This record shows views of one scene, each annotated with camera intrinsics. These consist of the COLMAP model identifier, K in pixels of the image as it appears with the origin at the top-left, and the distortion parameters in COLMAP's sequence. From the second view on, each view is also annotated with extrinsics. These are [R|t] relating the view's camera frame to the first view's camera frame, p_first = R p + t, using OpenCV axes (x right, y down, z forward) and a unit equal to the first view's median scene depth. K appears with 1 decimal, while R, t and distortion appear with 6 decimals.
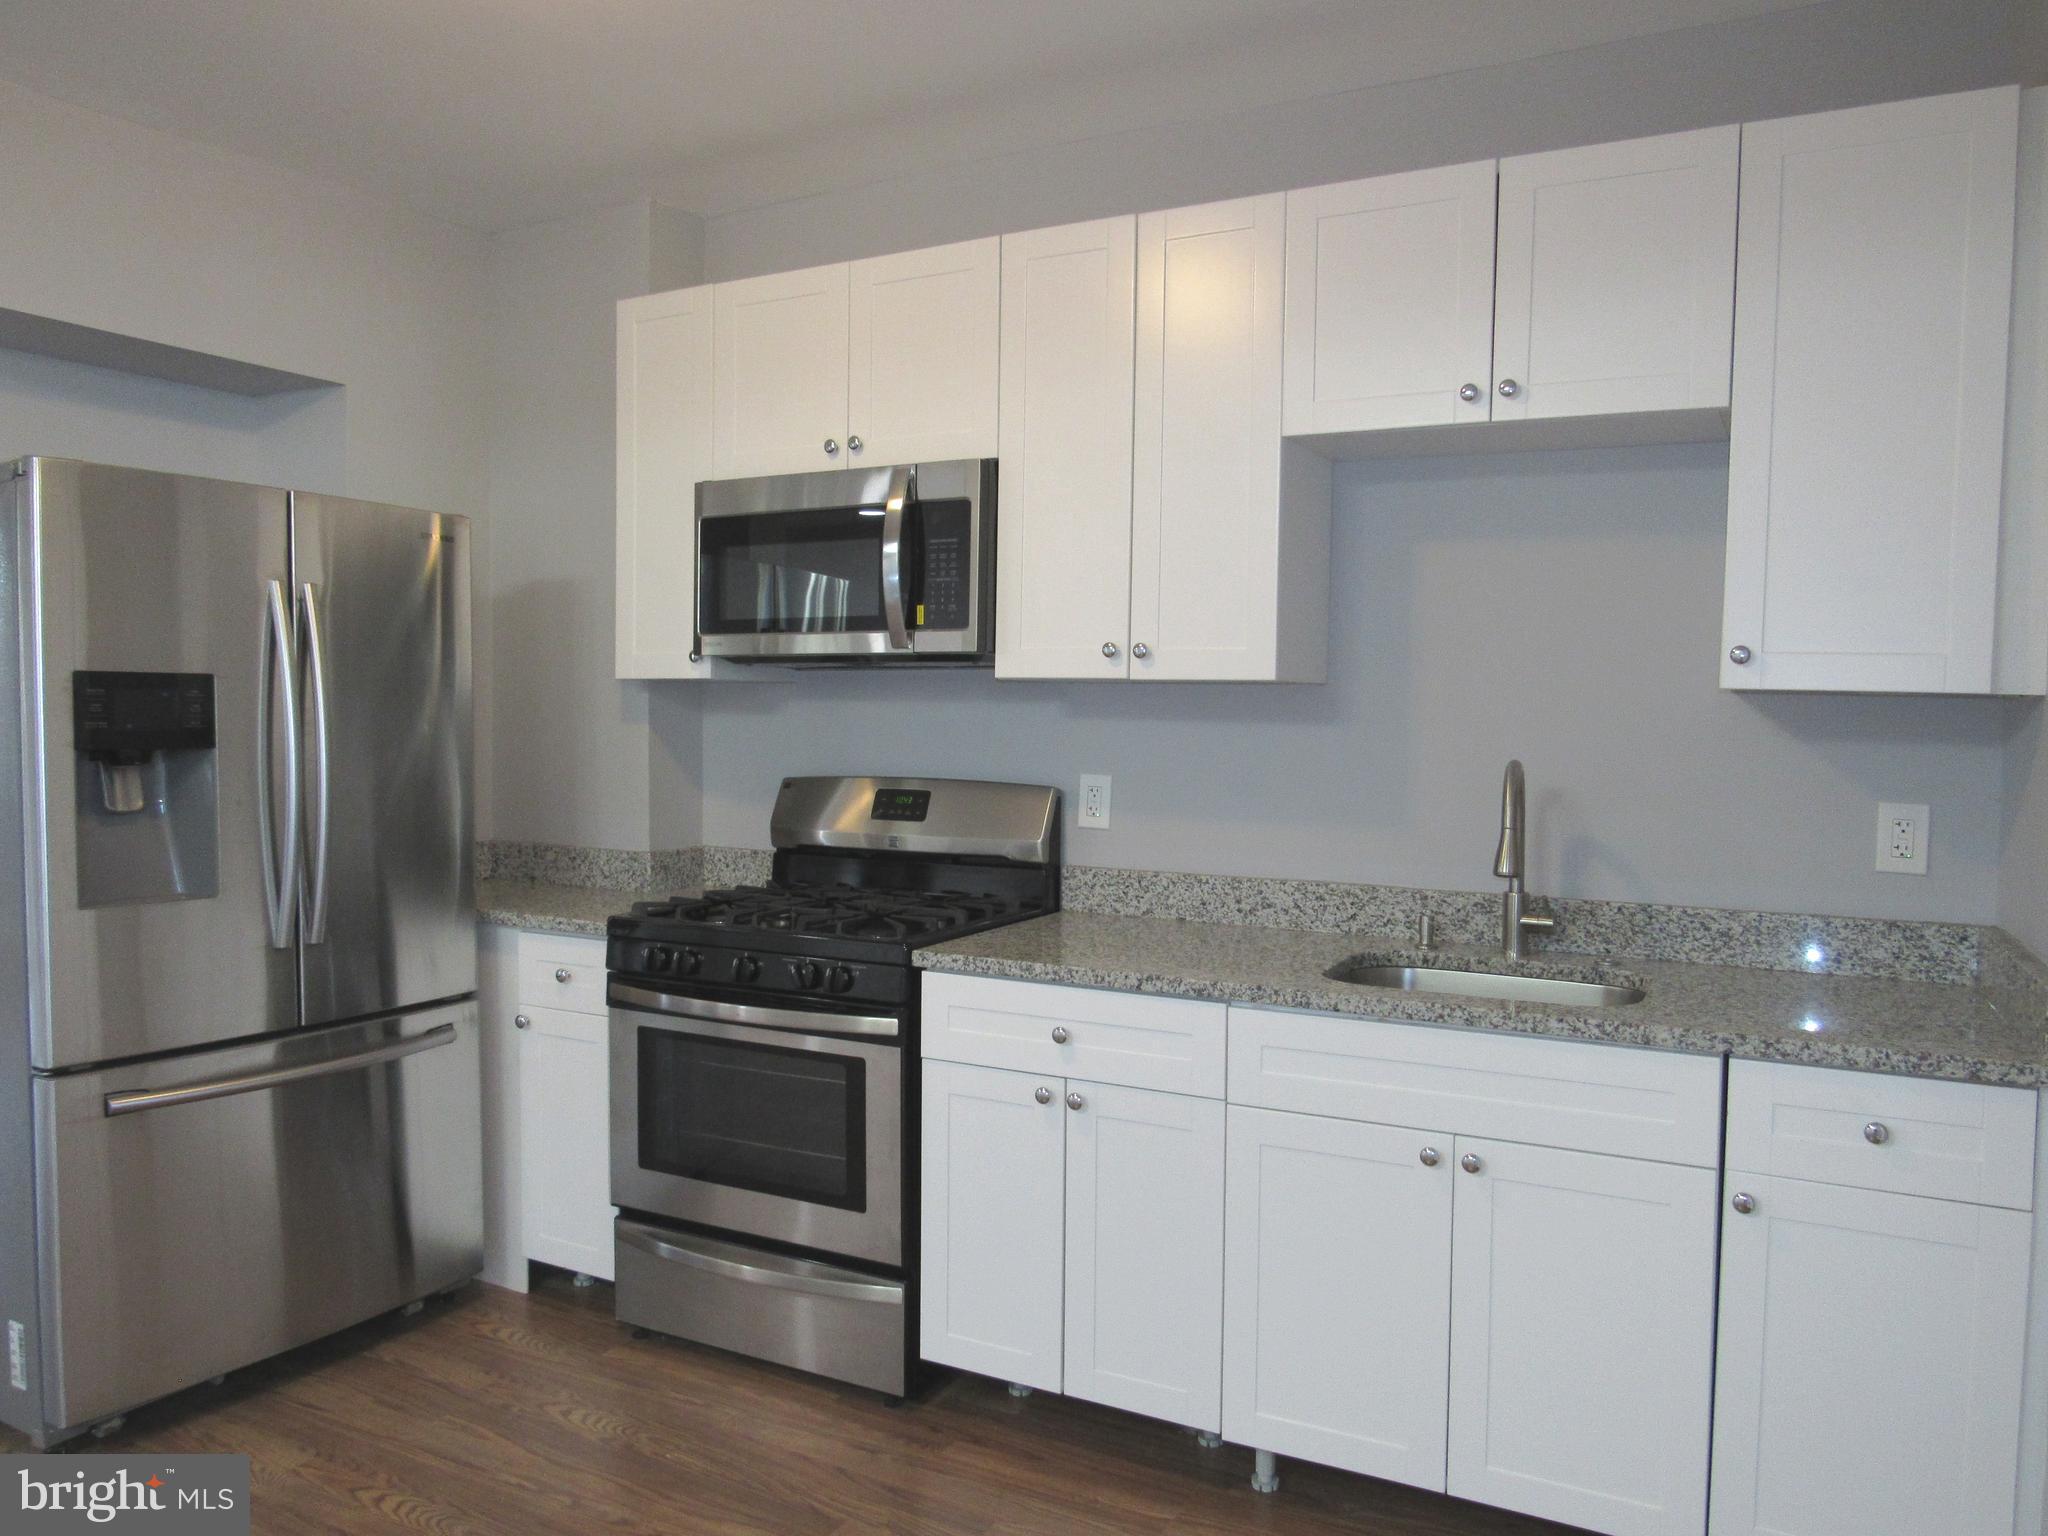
lens RADIAL K [[1459.0, 0, 1024.0], [0, 1459.0, 768.0], [0, 0, 1]] dist [-0.030676, 0.000492]
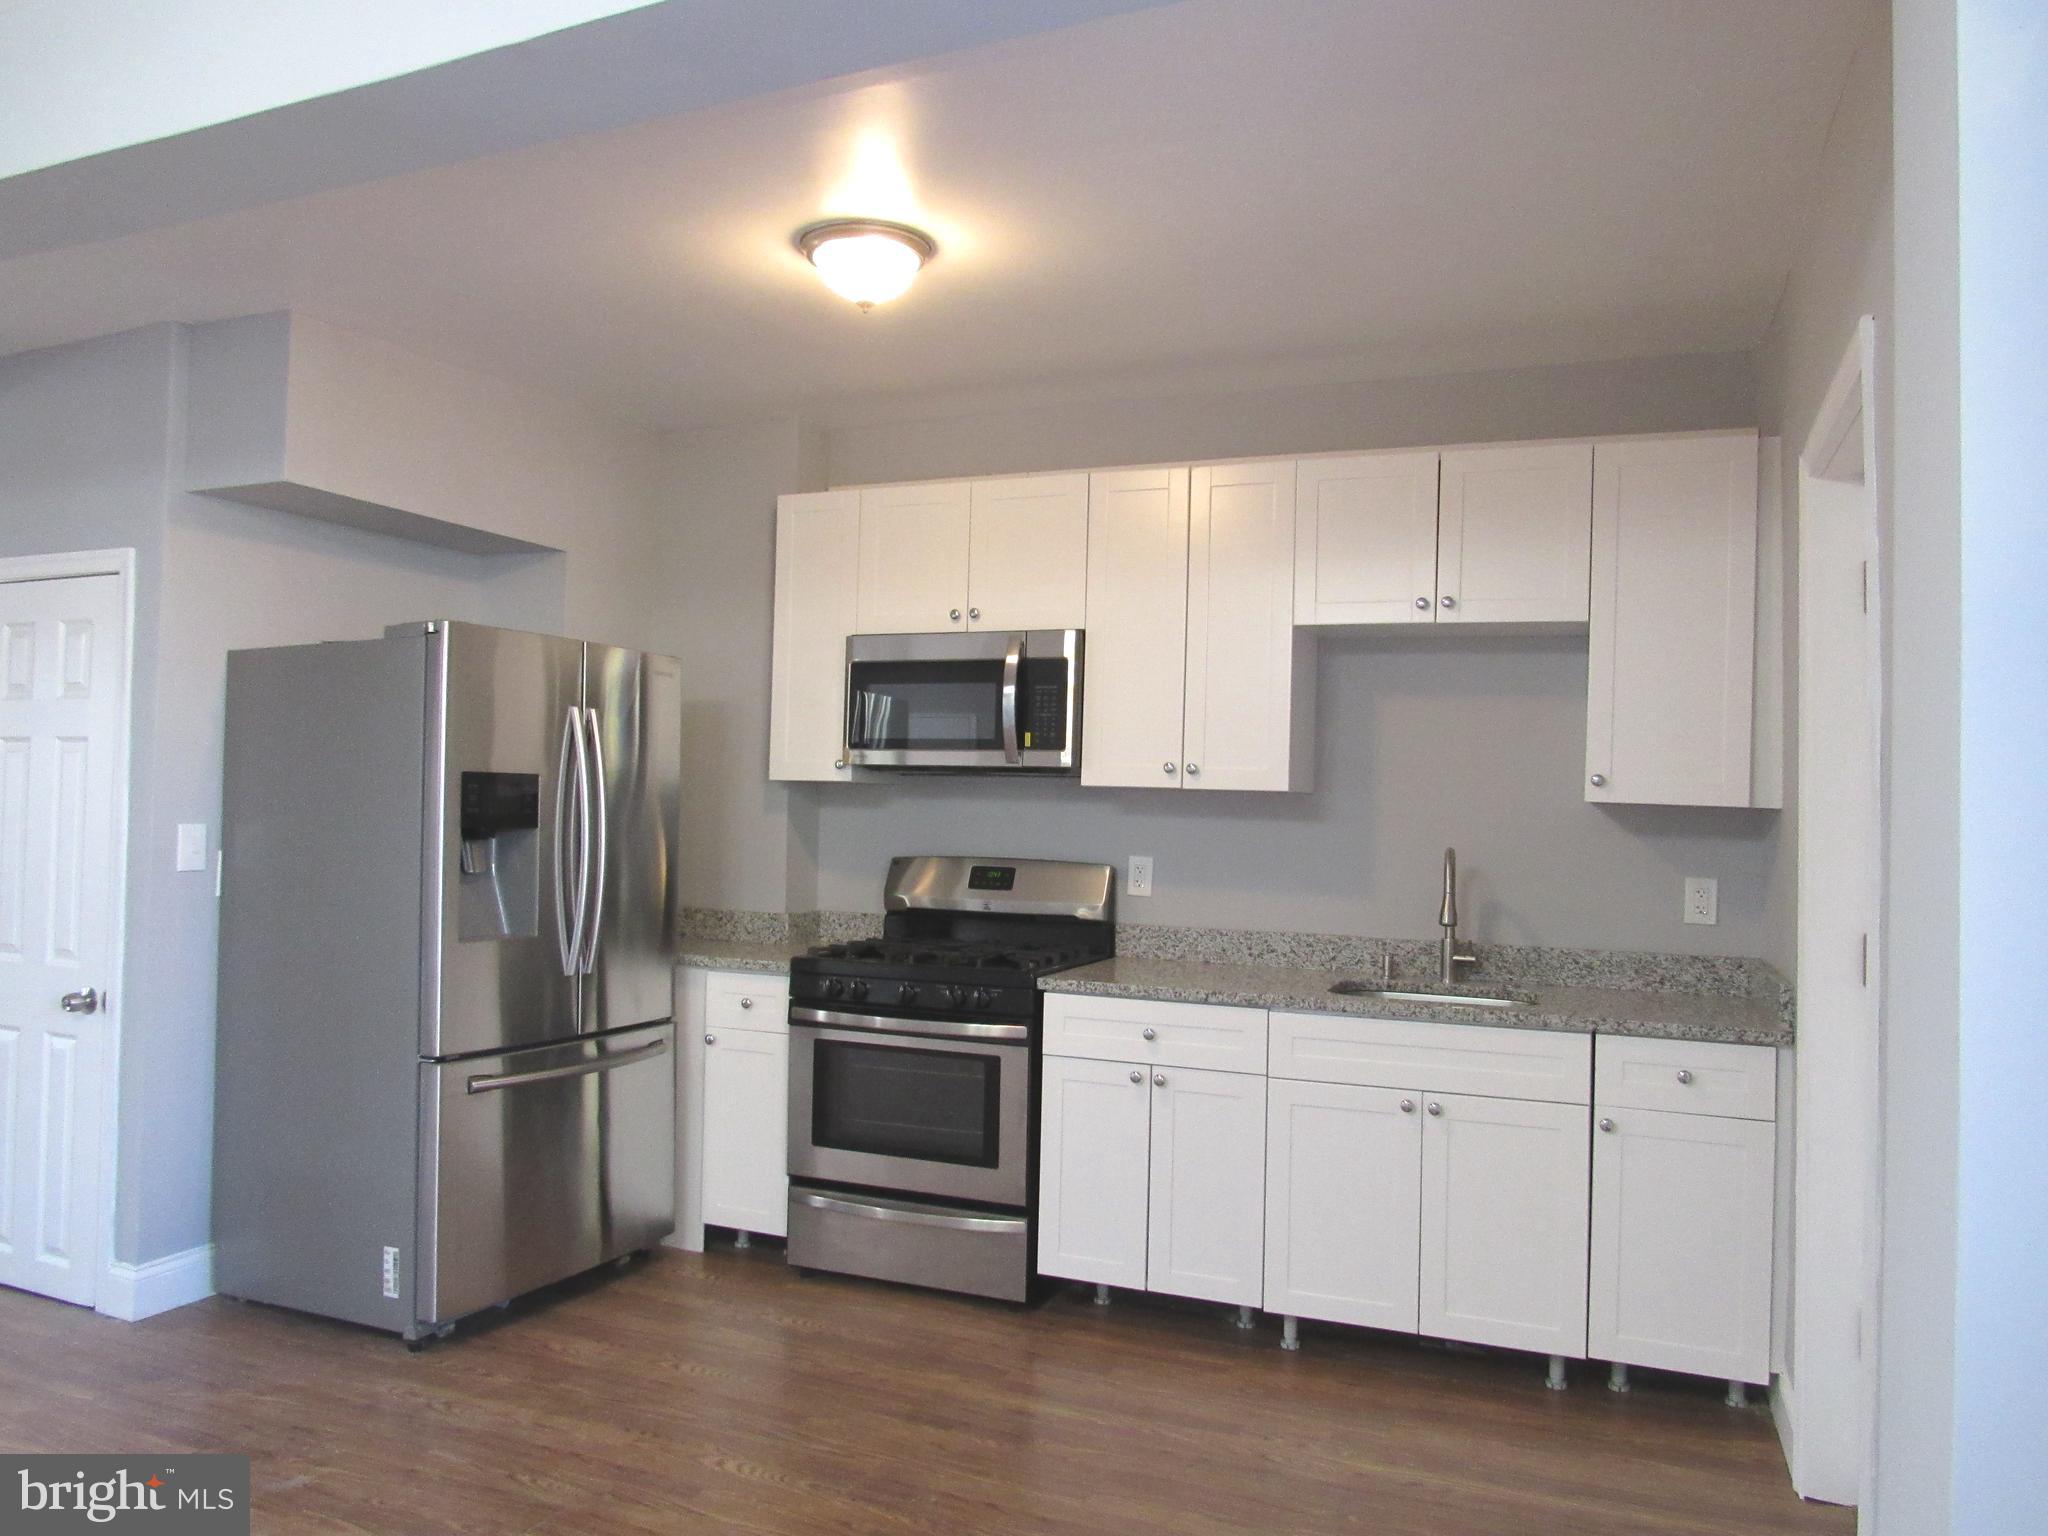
lens RADIAL K [[1440.9, 0, 1024.0], [0, 1440.9, 768.0], [0, 0, 1]] dist [-0.039254, 0.000802]
pose [[0.995866, 0.016242, 0.089371, -0.213741], [-0.010485, 0.997861, -0.064522, 0.011629], [-0.090228, 0.063318, 0.993906, -0.394913]]
